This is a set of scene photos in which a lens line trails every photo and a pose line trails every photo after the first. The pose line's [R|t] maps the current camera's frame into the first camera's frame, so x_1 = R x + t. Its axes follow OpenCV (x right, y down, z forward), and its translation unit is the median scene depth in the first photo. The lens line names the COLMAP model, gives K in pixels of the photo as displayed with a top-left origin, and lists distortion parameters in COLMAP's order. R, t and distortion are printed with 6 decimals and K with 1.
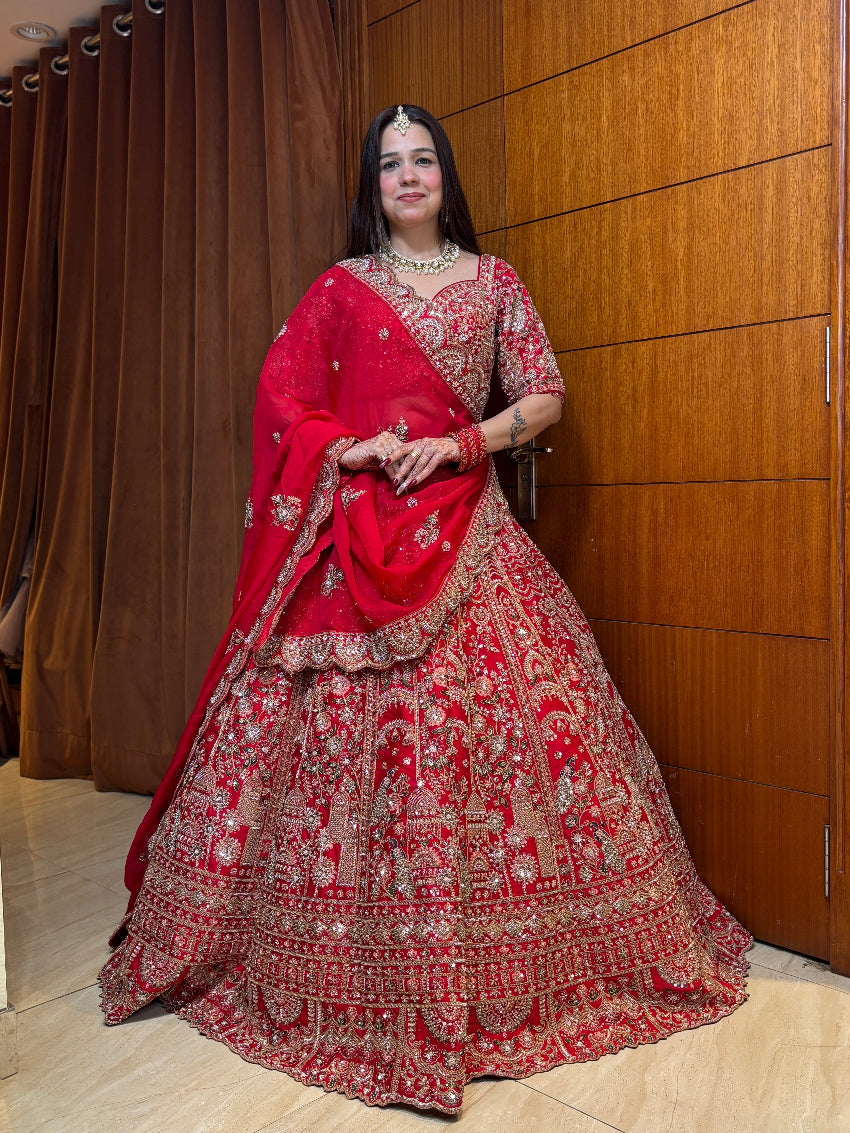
lens RADIAL K [[1133.1, 0, 422.3], [0, 1133.1, 567.5], [0, 0, 1]] dist [0.025228, 0.000000]
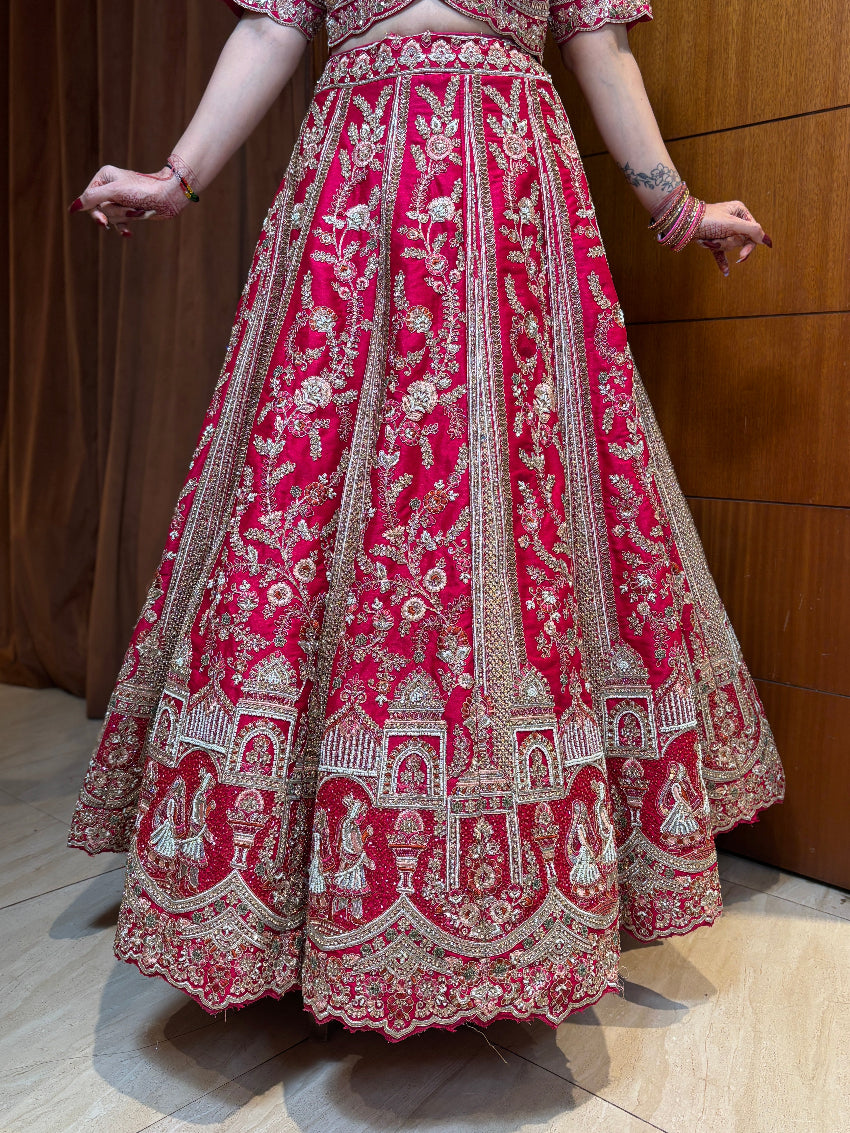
lens RADIAL K [[1133.1, 0, 431.3], [0, 1133.1, 573.8], [0, 0, 1]] dist [0.025228, 0.000000]
pose [[0.999050, 0.022161, 0.037535, -0.003527], [-0.025176, 0.996325, 0.081870, 0.046639], [-0.035583, -0.082737, 0.995936, 0.190199]]
